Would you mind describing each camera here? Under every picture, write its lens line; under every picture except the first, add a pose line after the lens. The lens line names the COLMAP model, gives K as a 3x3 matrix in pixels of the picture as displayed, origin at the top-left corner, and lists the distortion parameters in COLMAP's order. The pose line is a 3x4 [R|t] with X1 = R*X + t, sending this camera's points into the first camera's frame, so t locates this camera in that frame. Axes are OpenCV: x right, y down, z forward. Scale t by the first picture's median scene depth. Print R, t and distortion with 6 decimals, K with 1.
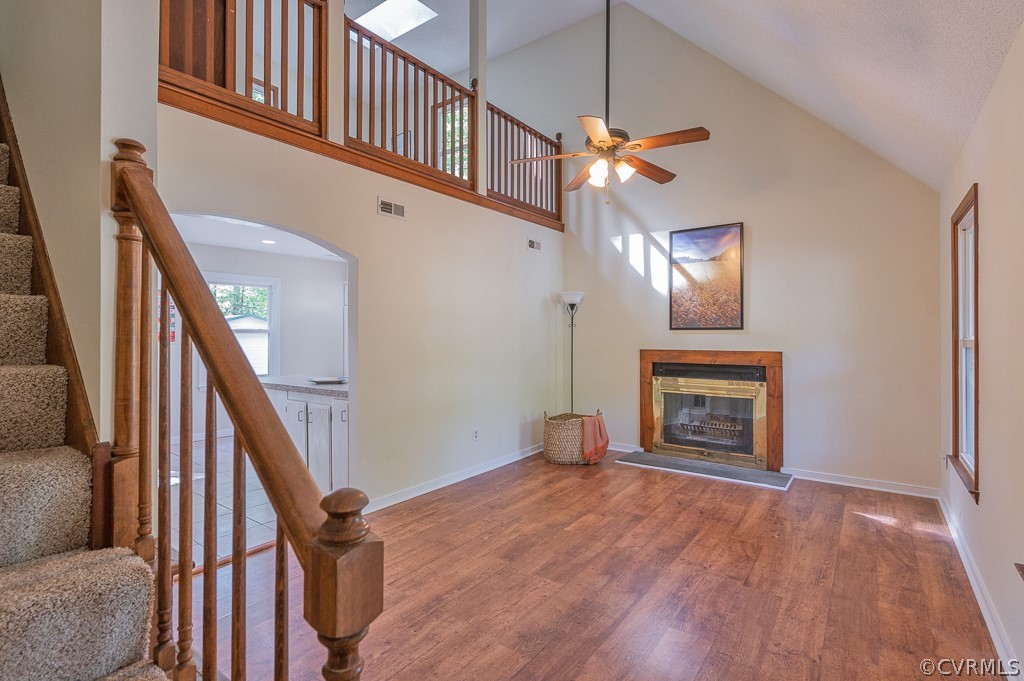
lens RADIAL K [[487.2, 0, 506.6], [0, 487.2, 334.1], [0, 0, 1]] dist [-0.004219, -0.002039]
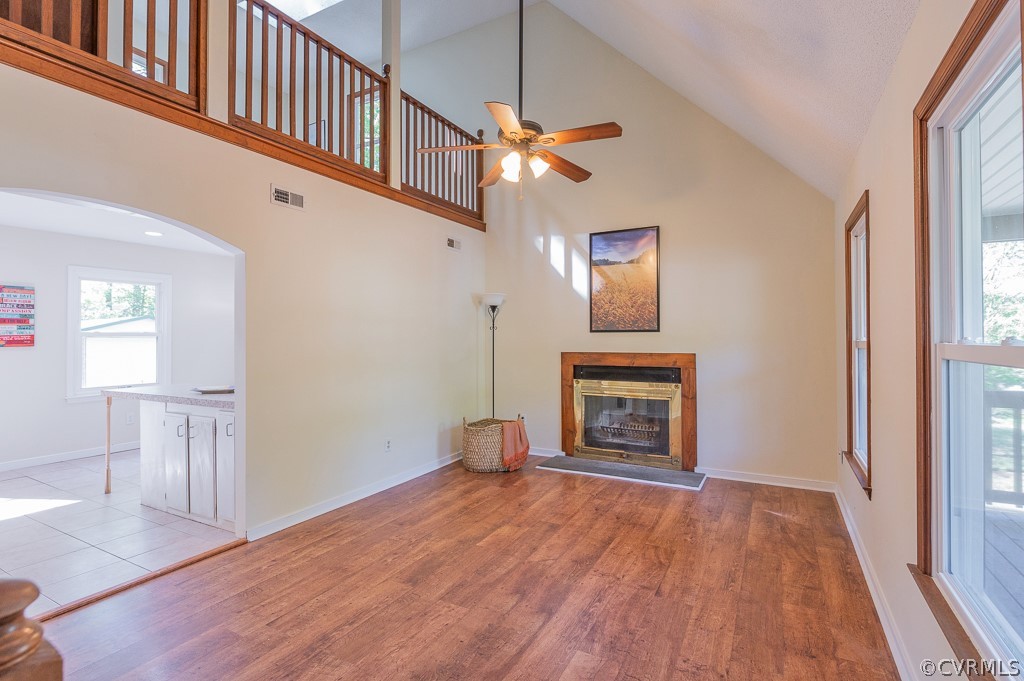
lens RADIAL K [[487.2, 0, 507.9], [0, 487.2, 334.8], [0, 0, 1]] dist [-0.004219, -0.002039]
pose [[0.990308, -0.001700, 0.138878, 0.043037], [0.002391, 0.999986, -0.004808, 0.001452], [-0.138868, 0.005093, 0.990298, 0.053766]]
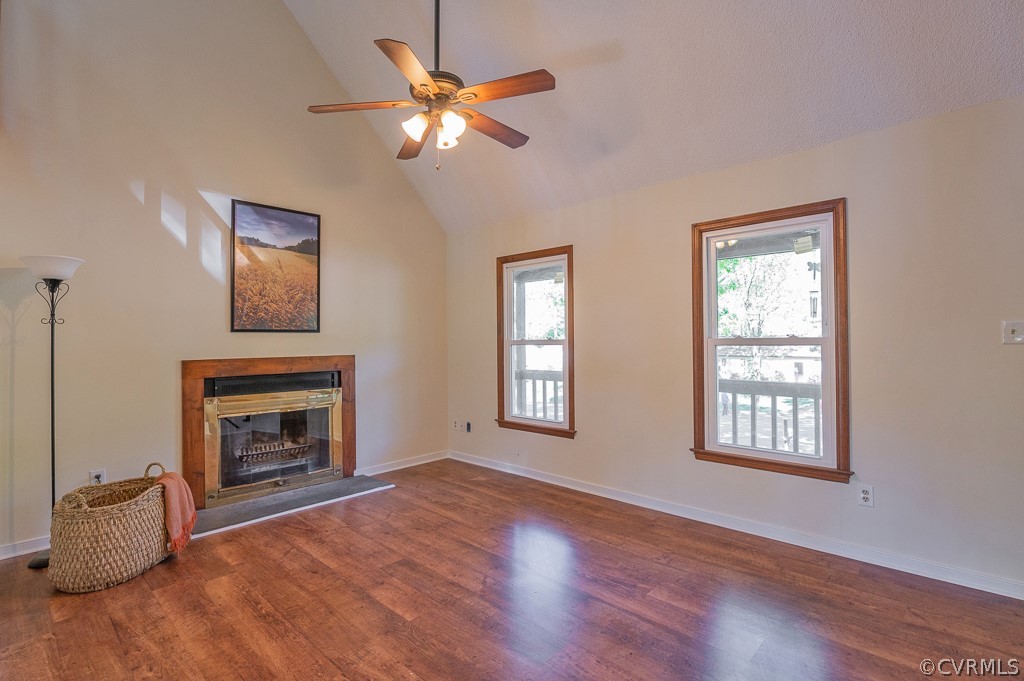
lens RADIAL K [[487.2, 0, 511.6], [0, 487.2, 334.7], [0, 0, 1]] dist [-0.004219, -0.002039]
pose [[0.120276, 0.008693, 0.992702, -0.477469], [0.005313, 0.999942, -0.009400, 0.006859], [-0.992726, 0.006405, 0.120223, 0.678895]]
